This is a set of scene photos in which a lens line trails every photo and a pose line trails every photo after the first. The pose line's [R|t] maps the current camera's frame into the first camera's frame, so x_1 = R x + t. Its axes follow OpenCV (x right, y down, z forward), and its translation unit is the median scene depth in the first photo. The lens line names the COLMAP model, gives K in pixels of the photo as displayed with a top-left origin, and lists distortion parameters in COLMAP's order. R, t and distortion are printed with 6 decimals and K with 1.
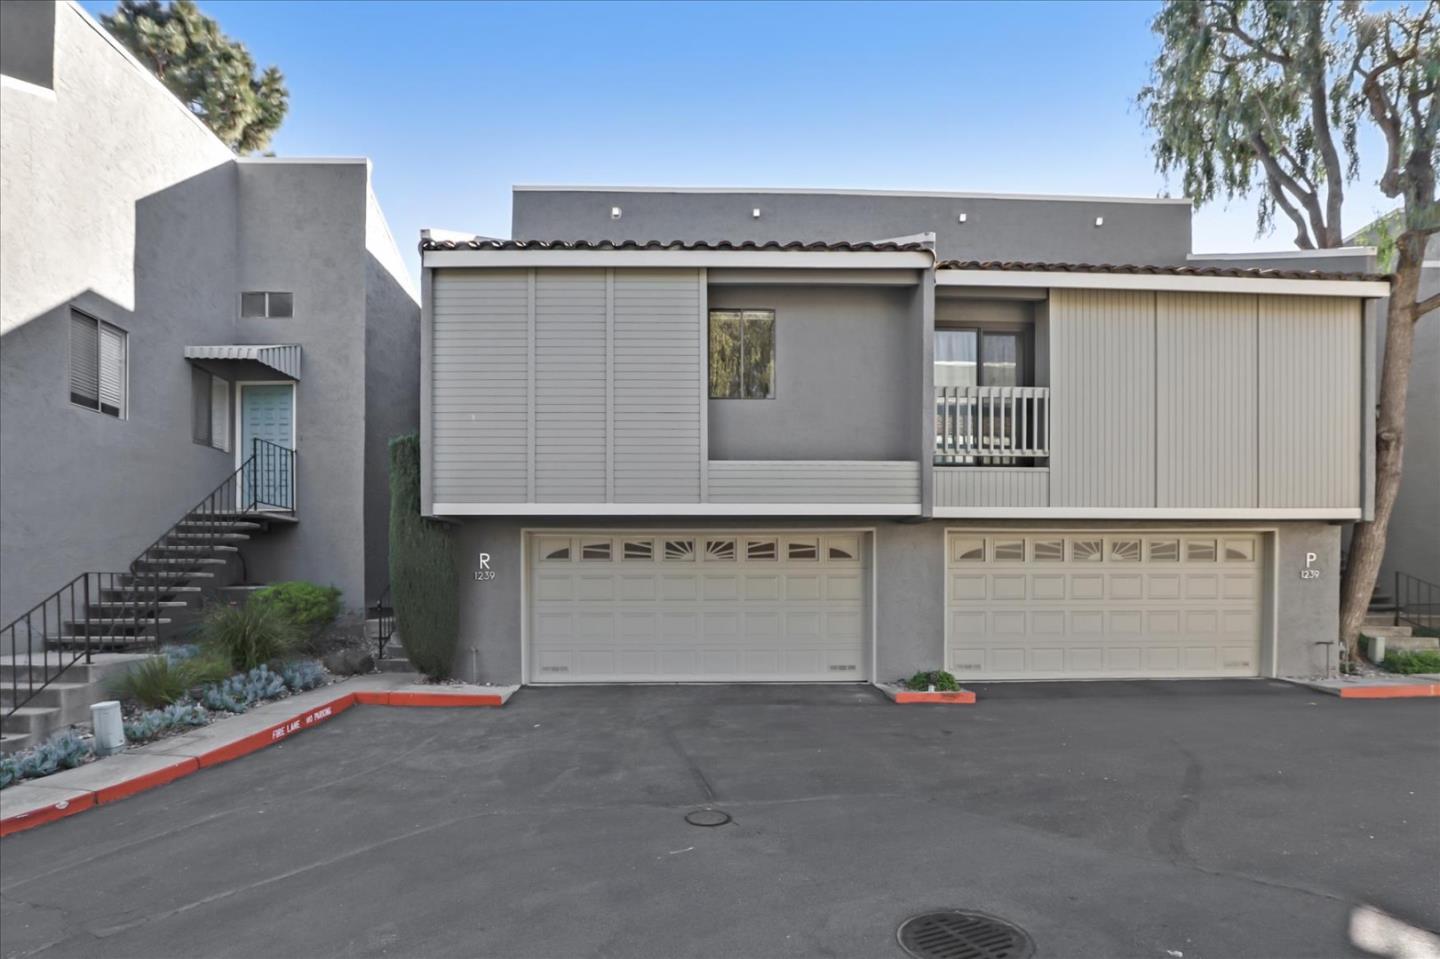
lens RADIAL K [[667.8, 0, 691.6], [0, 667.8, 723.1], [0, 0, 1]] dist [-0.015863, 0.000801]
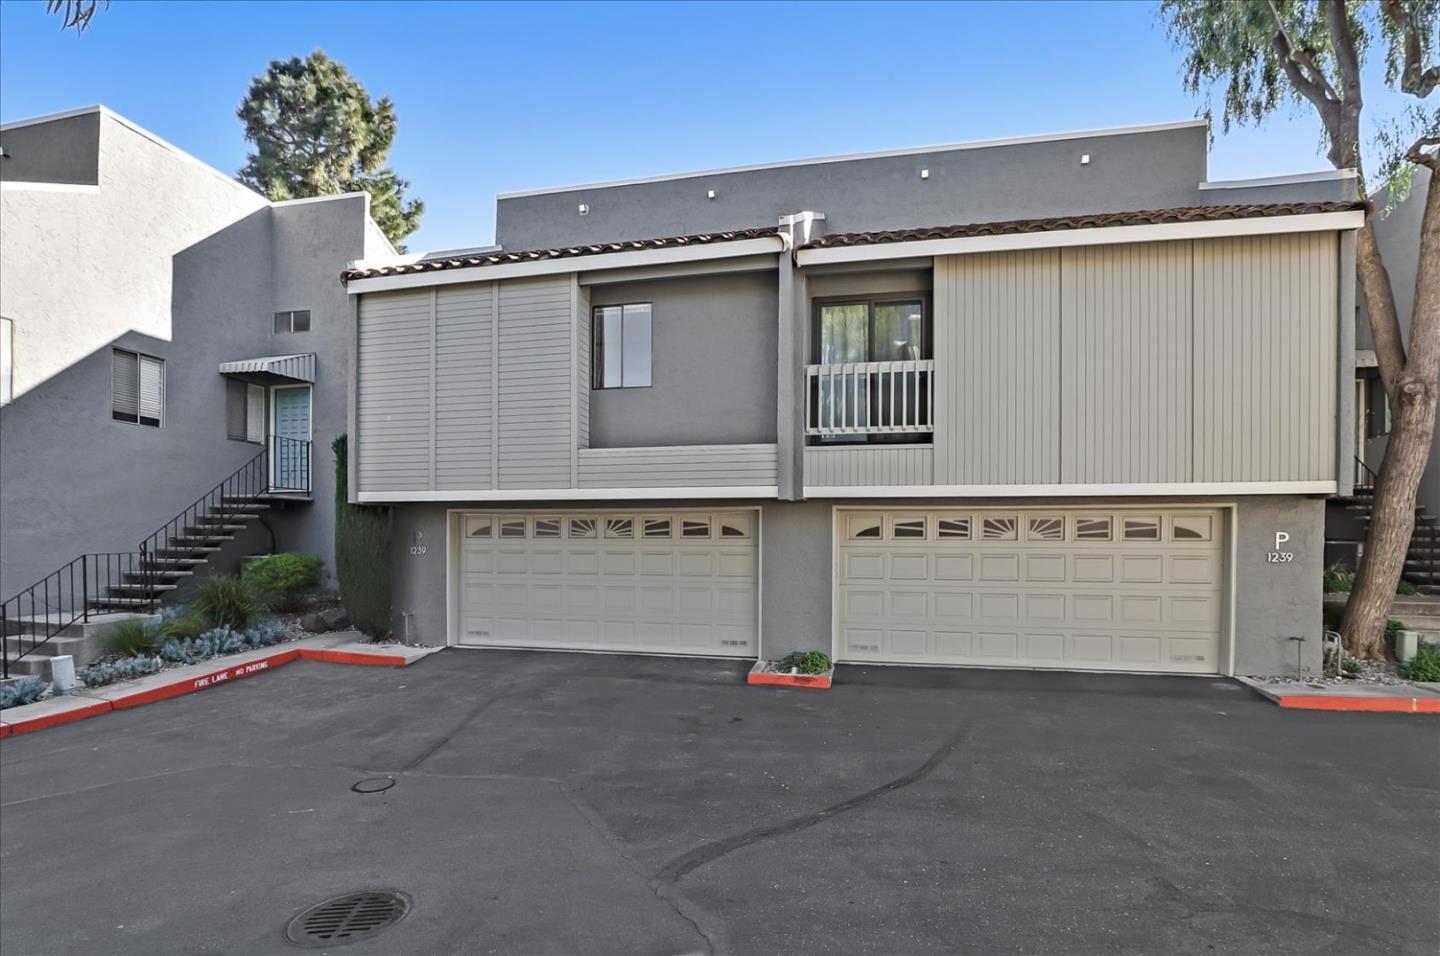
lens RADIAL K [[657.7, 0, 656.1], [0, 657.7, 670.1], [0, 0, 1]] dist [-0.016447, 0.000714]
pose [[0.970256, 0.052253, -0.236374, 0.366058], [-0.052024, 0.998620, 0.007208, -0.045166], [0.236424, 0.005303, 0.971635, 0.000143]]
